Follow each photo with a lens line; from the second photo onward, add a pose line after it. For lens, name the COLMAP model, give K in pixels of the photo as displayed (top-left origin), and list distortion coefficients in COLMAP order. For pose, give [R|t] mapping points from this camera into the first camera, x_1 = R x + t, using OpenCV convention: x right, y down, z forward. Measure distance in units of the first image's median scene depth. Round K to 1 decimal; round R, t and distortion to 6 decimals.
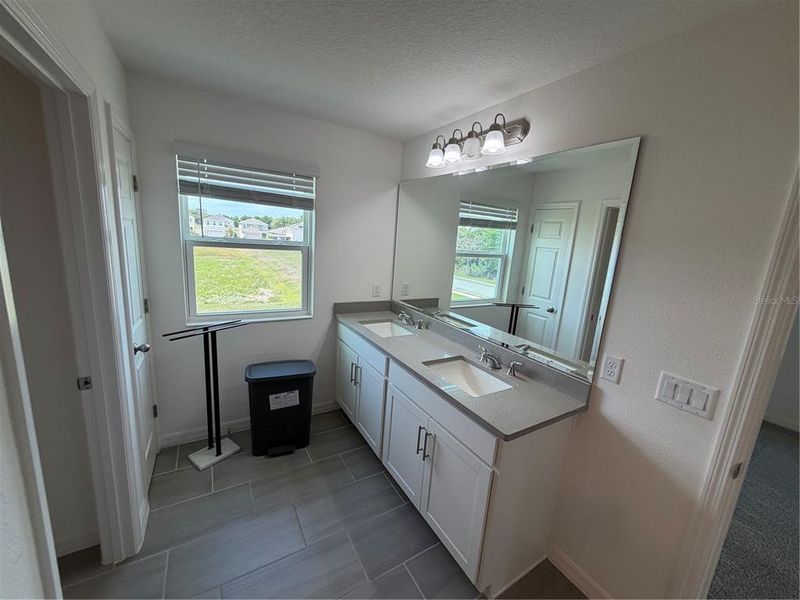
lens RADIAL K [[316.5, 0, 403.8], [0, 316.5, 302.0], [0, 0, 1]] dist [-0.000455, 0.000258]
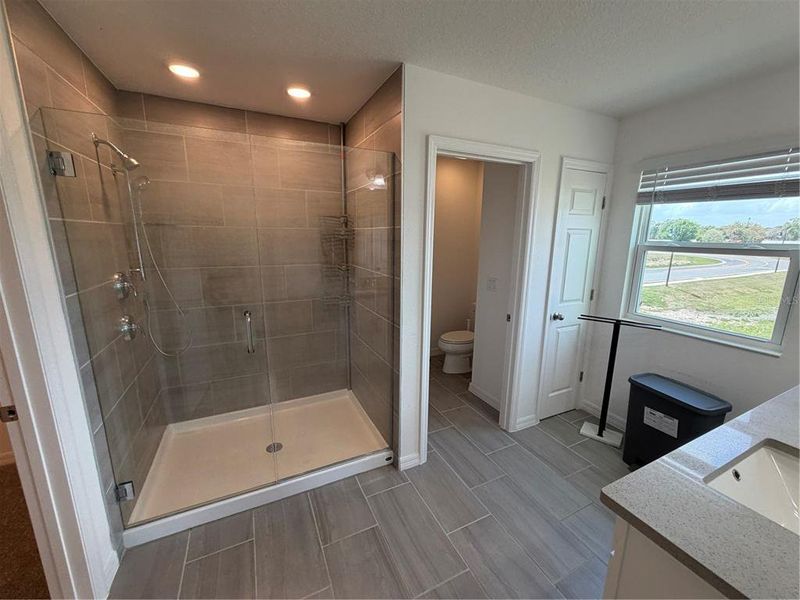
lens RADIAL K [[320.2, 0, 400.0], [0, 320.2, 300.0], [0, 0, 1]] dist [0.000797, 0.000282]
pose [[-0.091615, 0.137296, -0.986284, 0.549877], [-0.198147, 0.968130, 0.153174, -0.013521], [0.975881, 0.209463, -0.061491, 0.290293]]
